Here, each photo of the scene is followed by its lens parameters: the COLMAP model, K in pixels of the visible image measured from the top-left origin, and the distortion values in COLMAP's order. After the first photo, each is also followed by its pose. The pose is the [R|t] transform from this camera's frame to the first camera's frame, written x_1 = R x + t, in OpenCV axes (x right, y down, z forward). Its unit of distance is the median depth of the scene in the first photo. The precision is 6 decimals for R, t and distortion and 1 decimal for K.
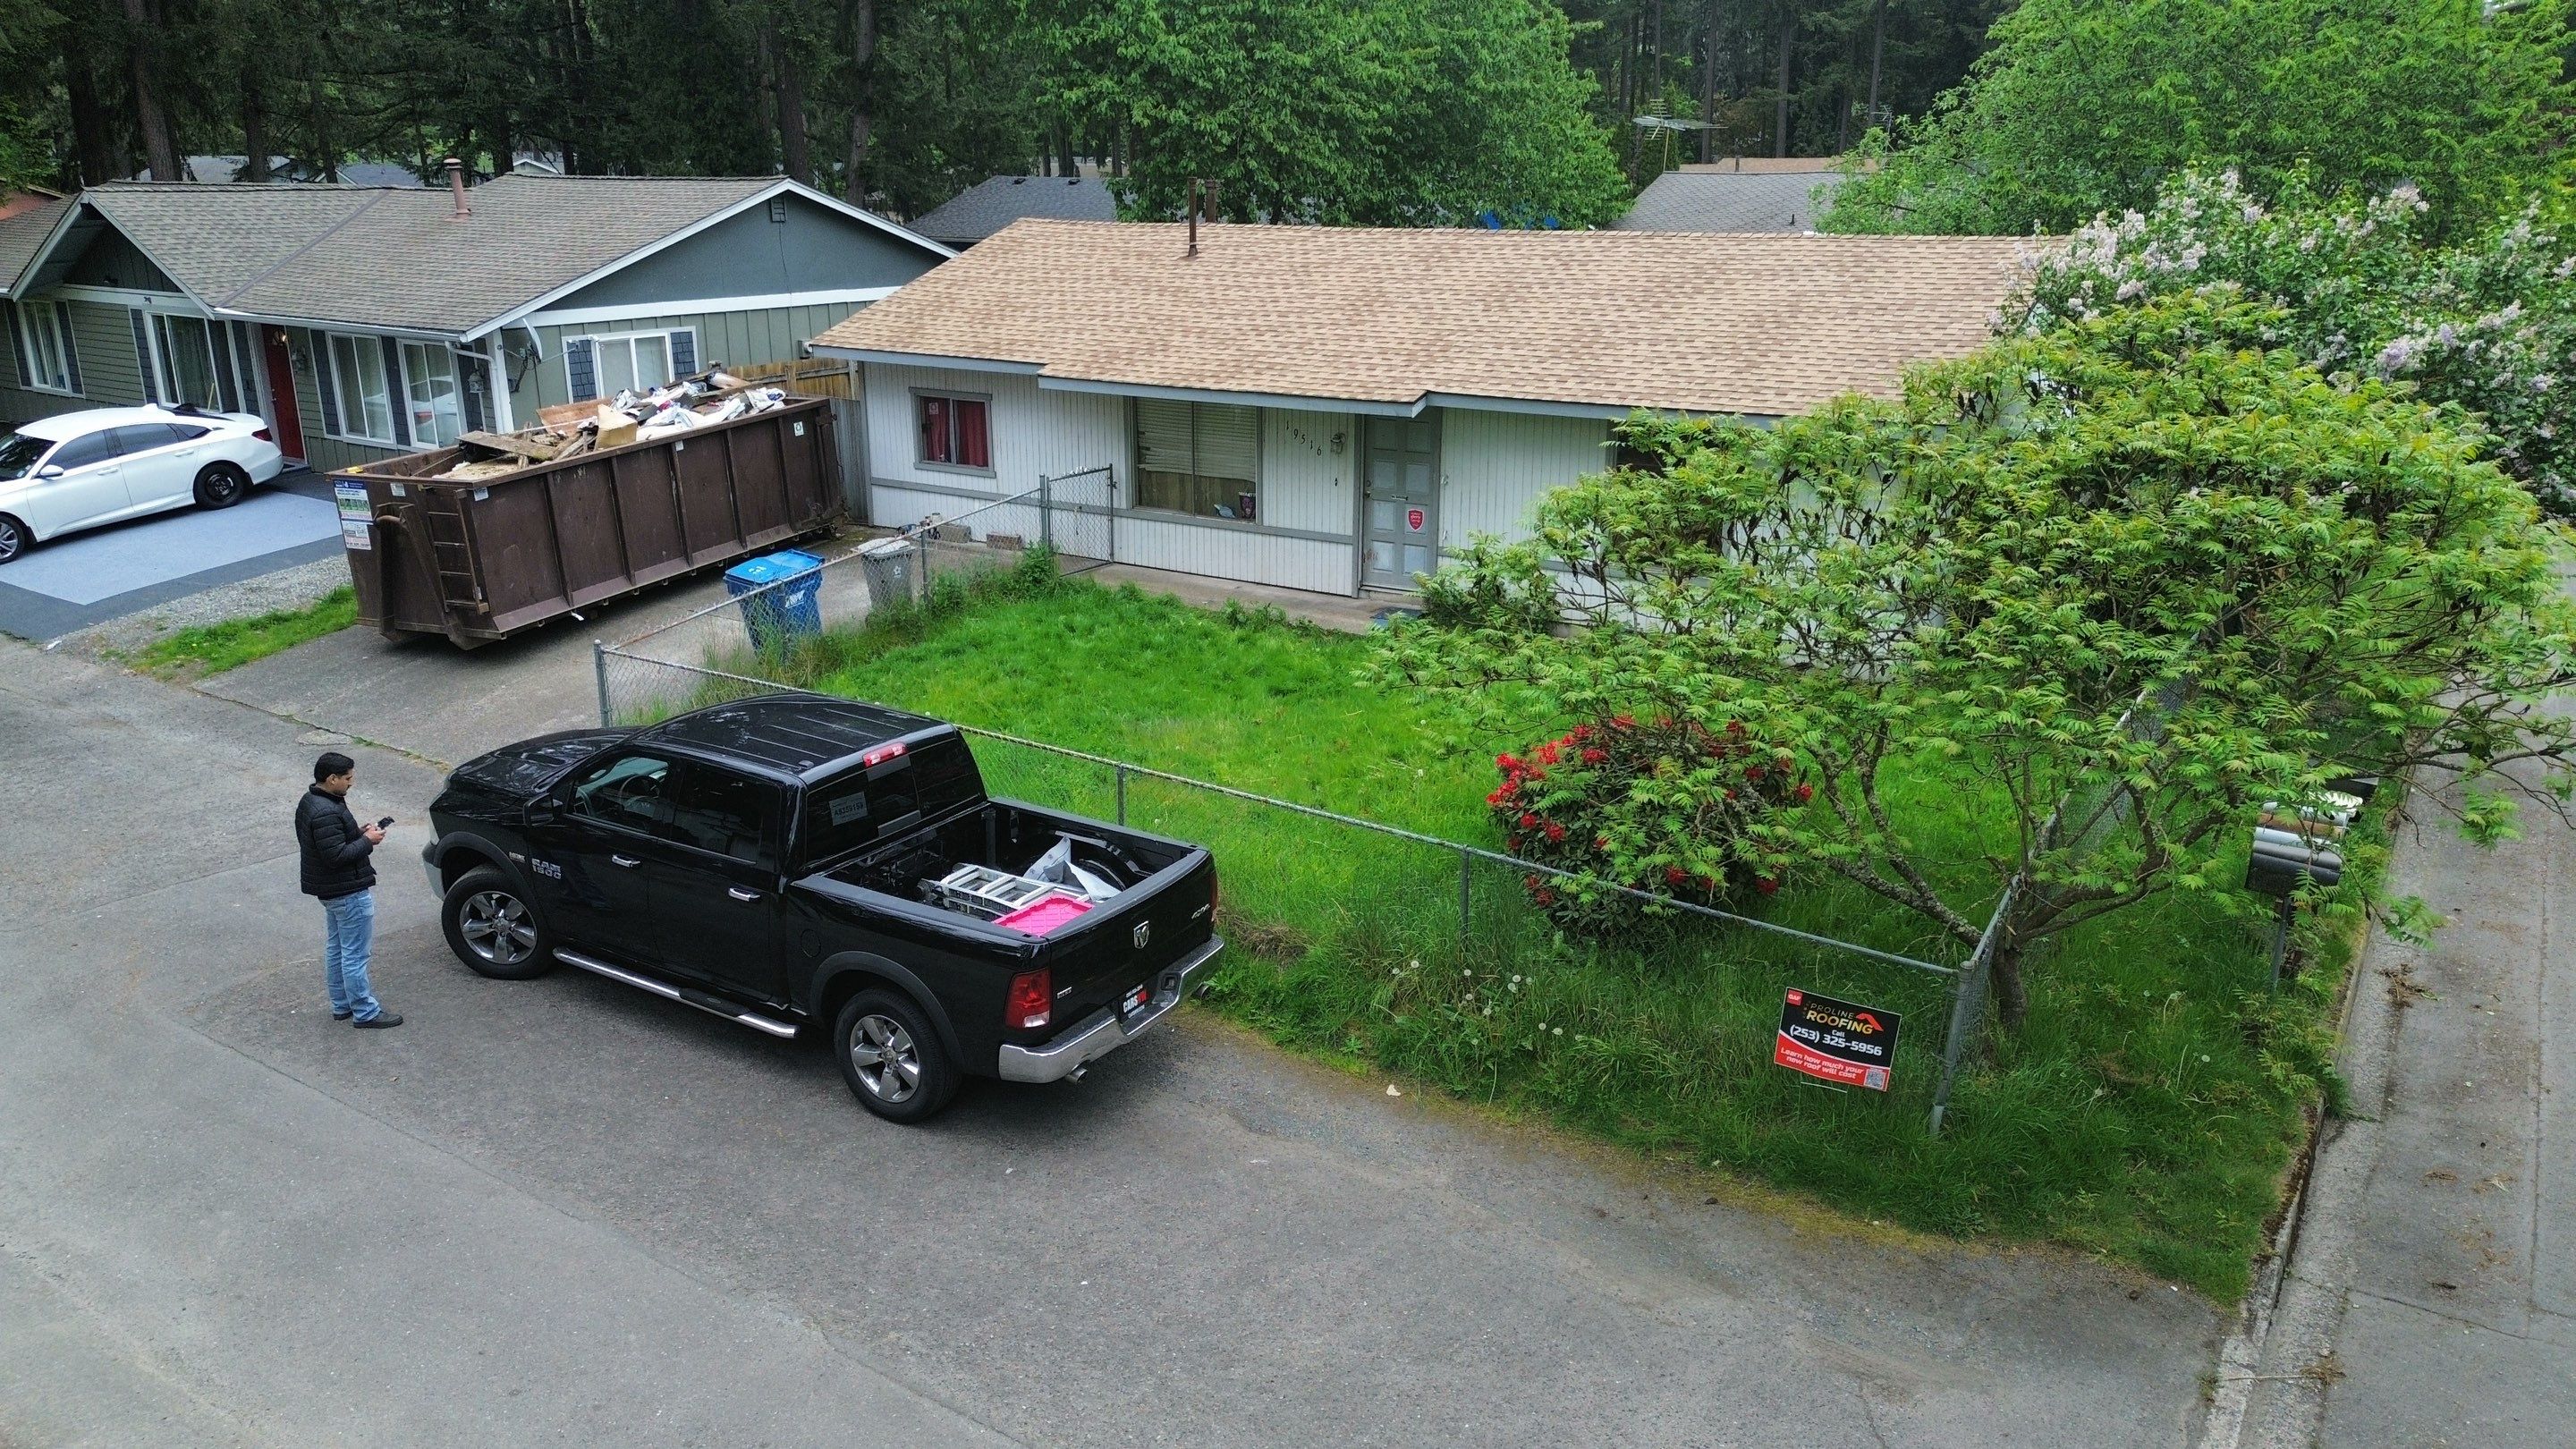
lens RADIAL K [[1821.4, 0, 1288.0], [0, 1821.4, 724.5], [0, 0, 1]] dist [0.102318, -0.000535]
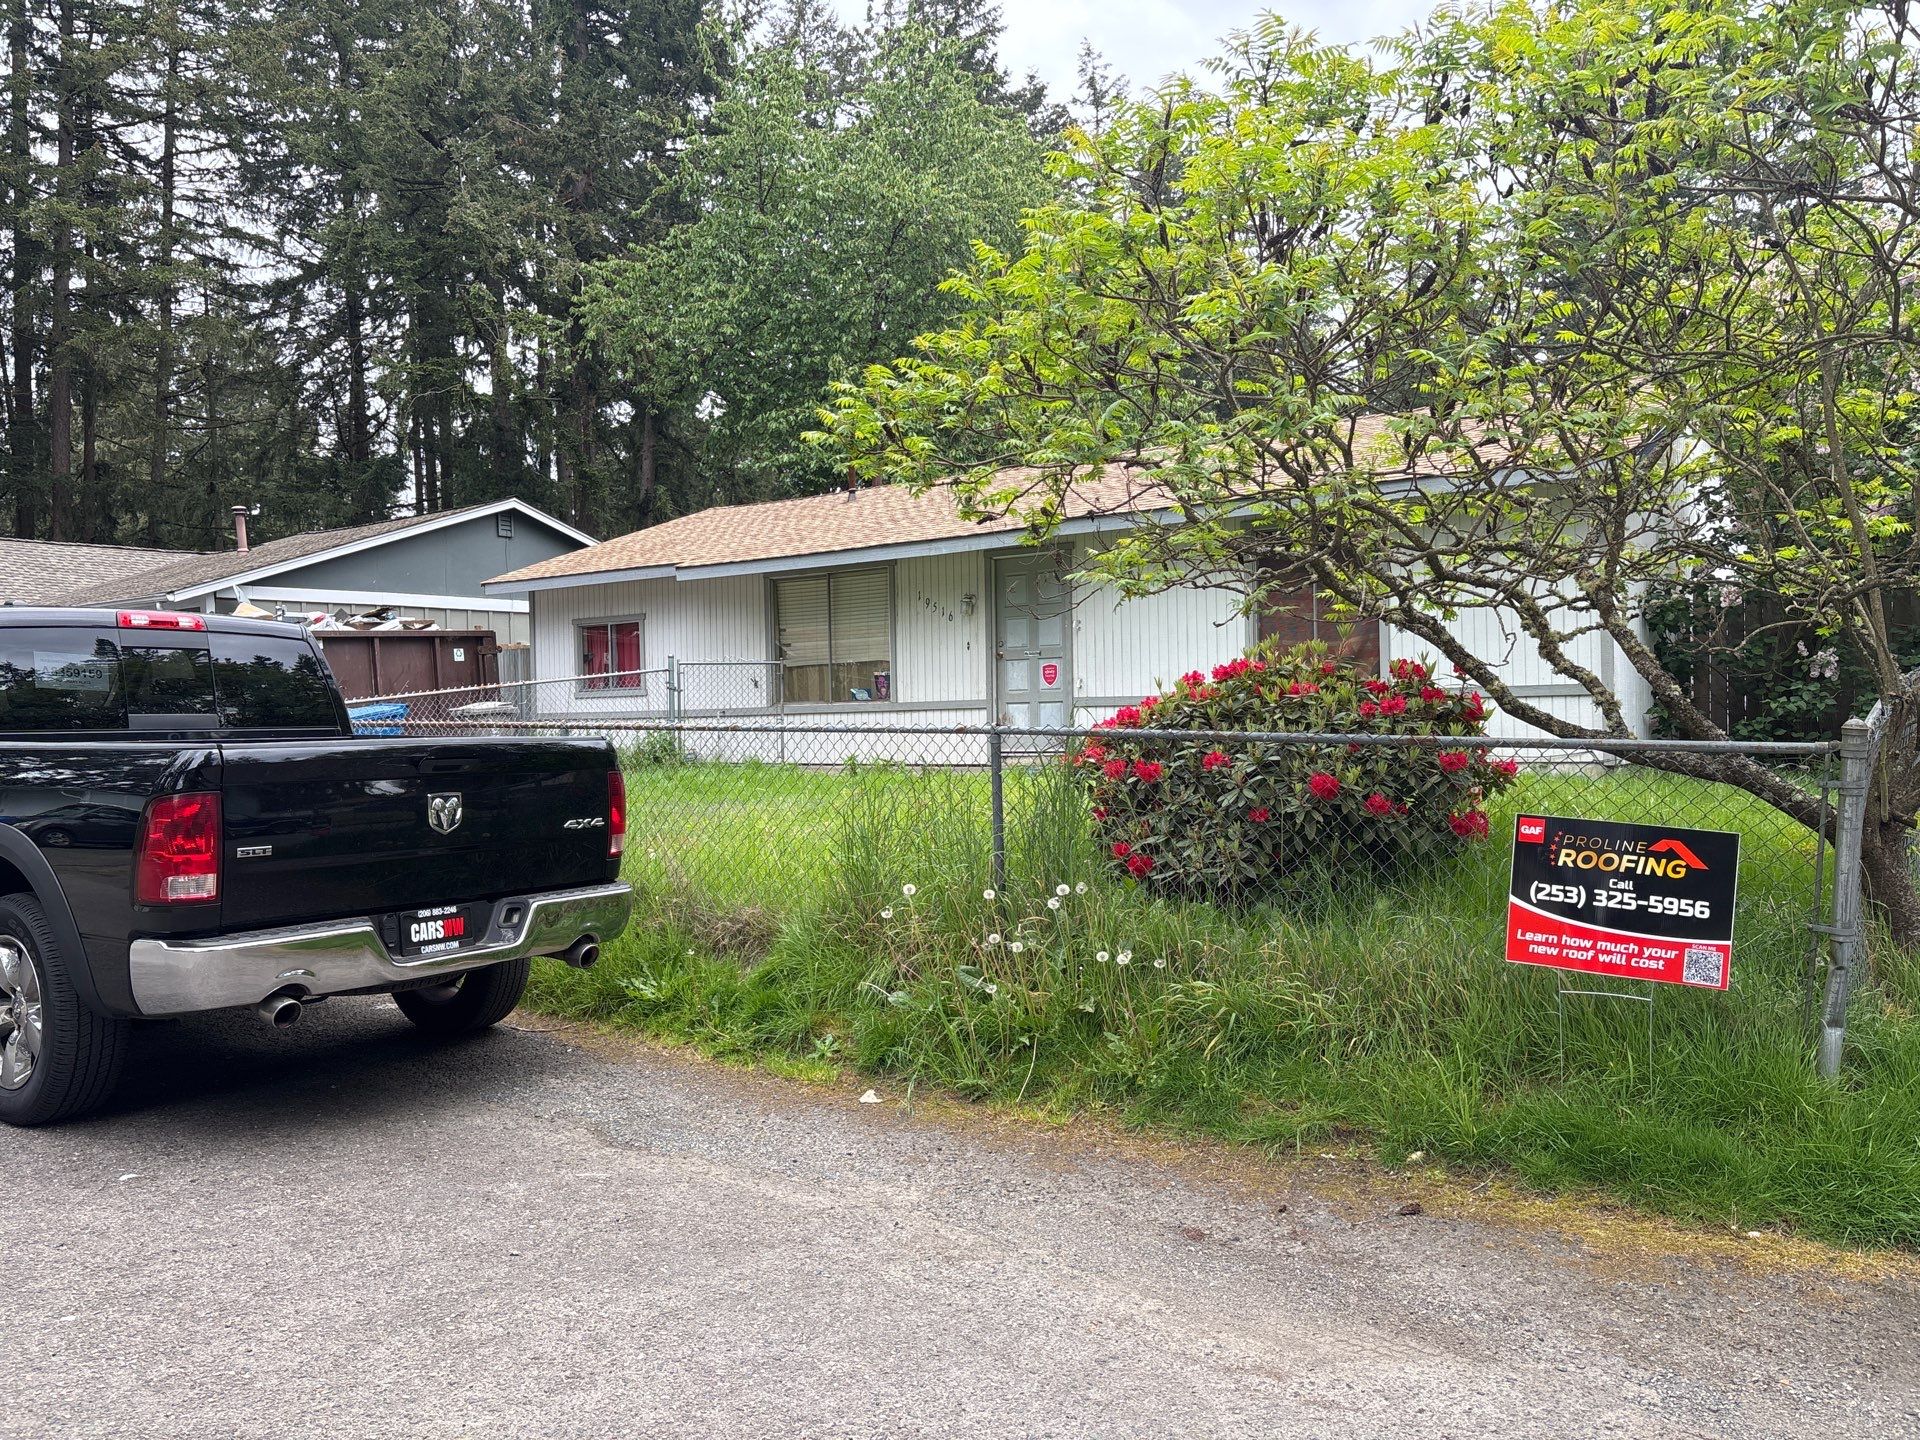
lens RADIAL K [[1445.7, 0, 960.0], [0, 1445.7, 720.0], [0, 0, 1]] dist [0.069704, -0.046425]
pose [[0.997883, -0.020690, -0.061660, 0.123425], [0.001656, 0.955826, -0.293928, 0.230497], [0.065018, 0.293203, 0.953837, 0.524930]]
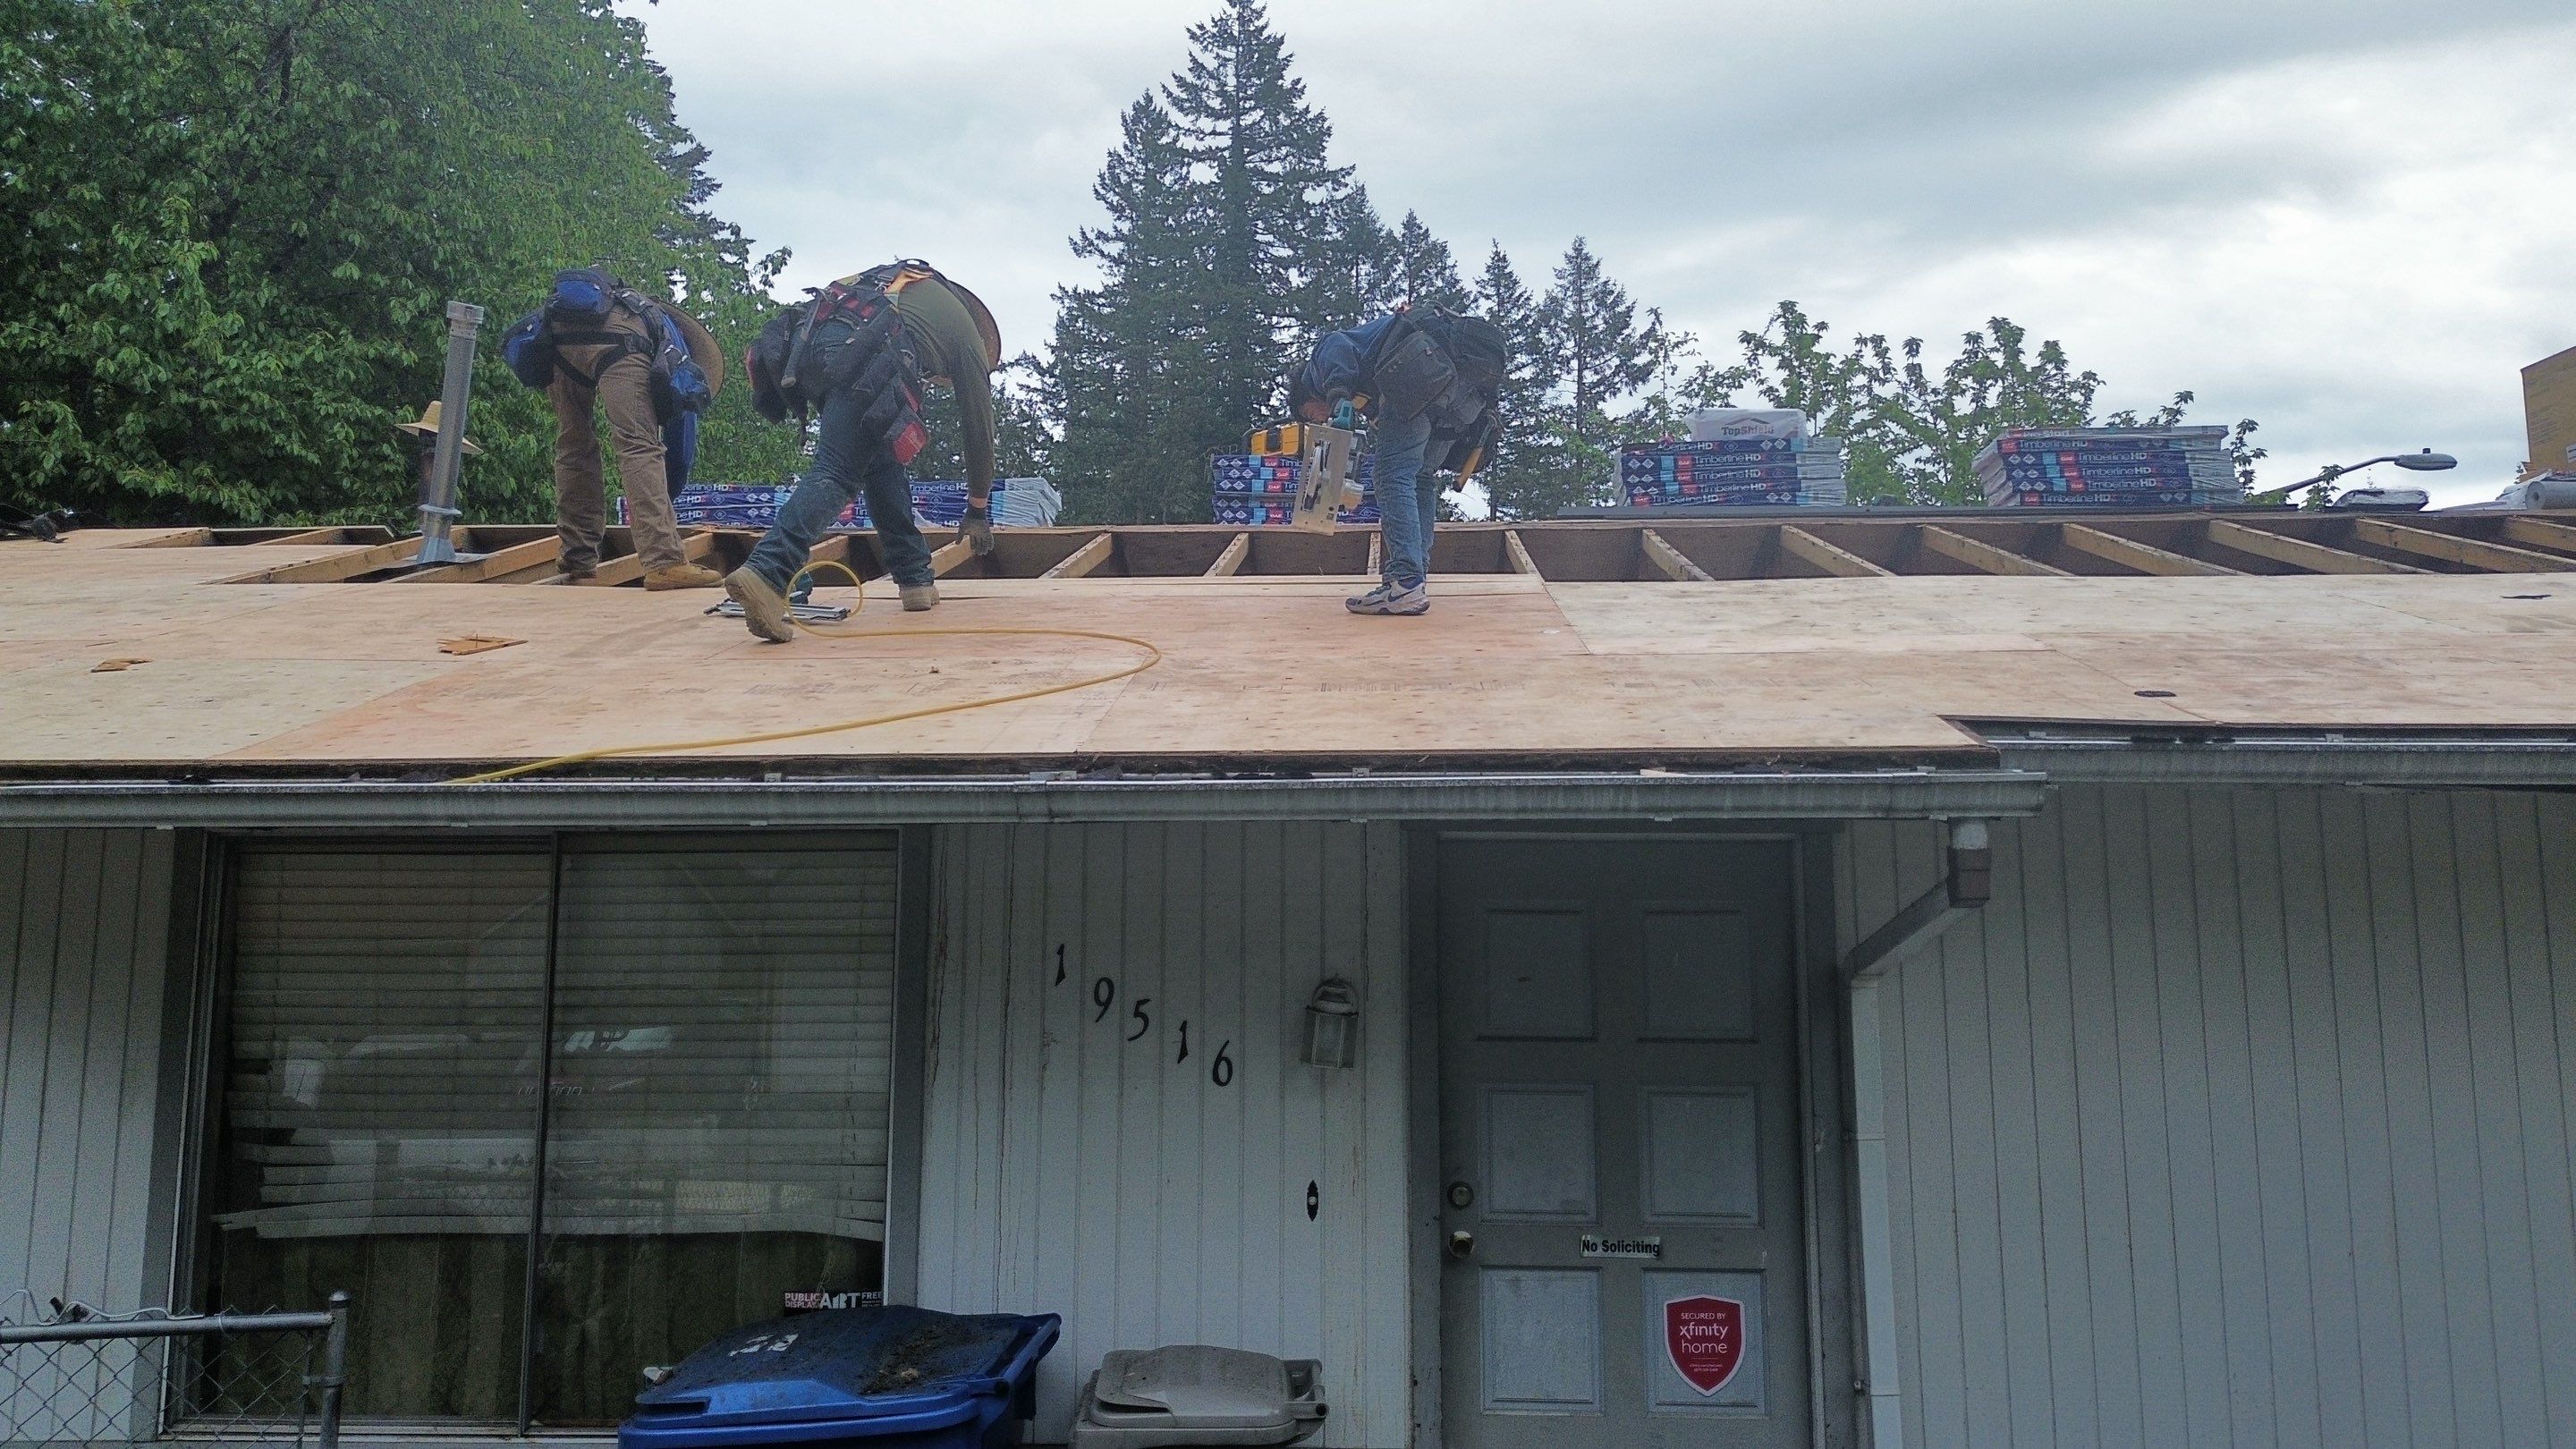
lens RADIAL K [[1821.4, 0, 1288.0], [0, 1821.4, 724.5], [0, 0, 1]] dist [0.102318, -0.000535]
pose [[0.868251, 0.050815, 0.493516, -0.161888], [0.157152, 0.915348, -0.370730, -0.188877], [-0.470578, 0.399444, 0.786766, 1.458666]]
